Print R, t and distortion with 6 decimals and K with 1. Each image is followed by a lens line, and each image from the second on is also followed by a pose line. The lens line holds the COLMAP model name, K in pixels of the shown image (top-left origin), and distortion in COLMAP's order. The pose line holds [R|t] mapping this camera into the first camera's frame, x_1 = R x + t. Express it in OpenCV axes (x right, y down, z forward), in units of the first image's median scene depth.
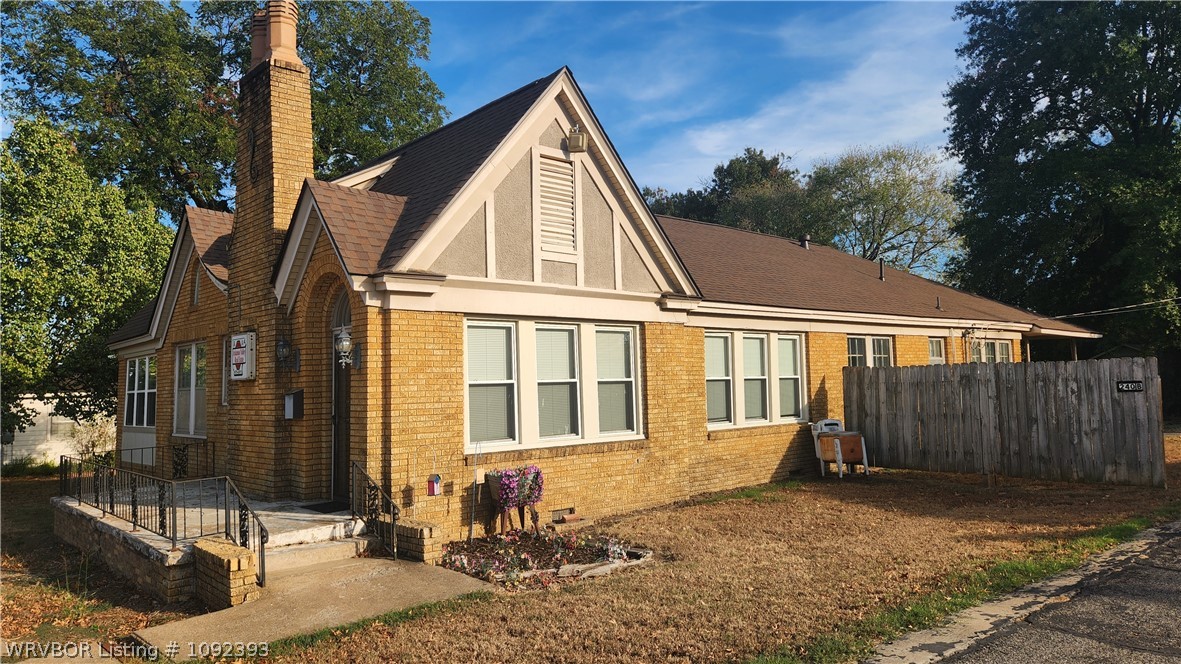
lens RADIAL K [[816.4, 0, 598.1], [0, 816.4, 320.3], [0, 0, 1]] dist [0.045408, -0.000422]
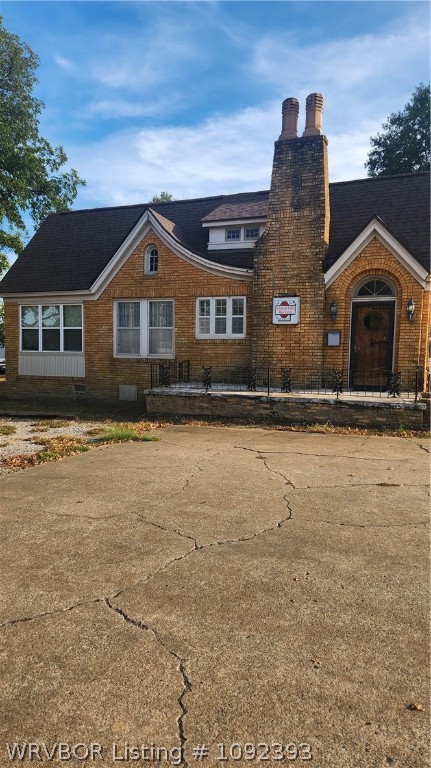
lens RADIAL K [[524.5, 0, 209.2], [0, 524.5, 387.9], [0, 0, 1]] dist [0.038151, -0.019475]
pose [[0.904759, 0.003992, 0.425905, -0.834249], [-0.071125, 0.987331, 0.141839, 0.047357], [-0.419943, -0.158623, 0.893581, 0.028788]]
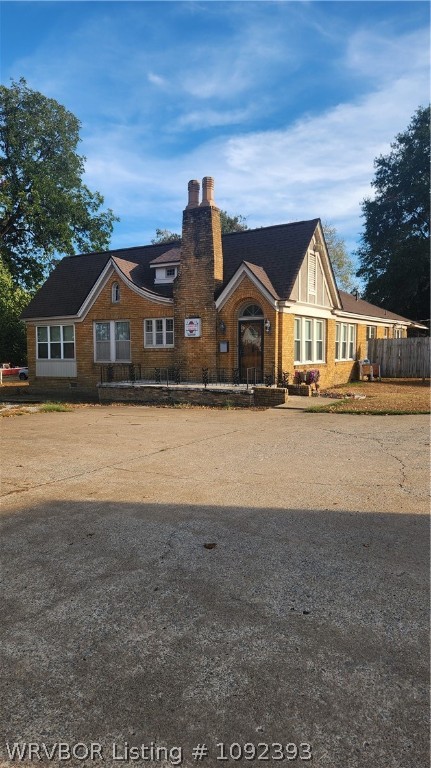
lens RADIAL K [[524.5, 0, 213.6], [0, 524.5, 390.4], [0, 0, 1]] dist [0.038151, -0.019475]
pose [[0.962026, -0.001724, 0.272951, -0.636346], [-0.039985, 0.988303, 0.147170, -0.003557], [-0.270012, -0.152495, 0.950704, -0.449670]]
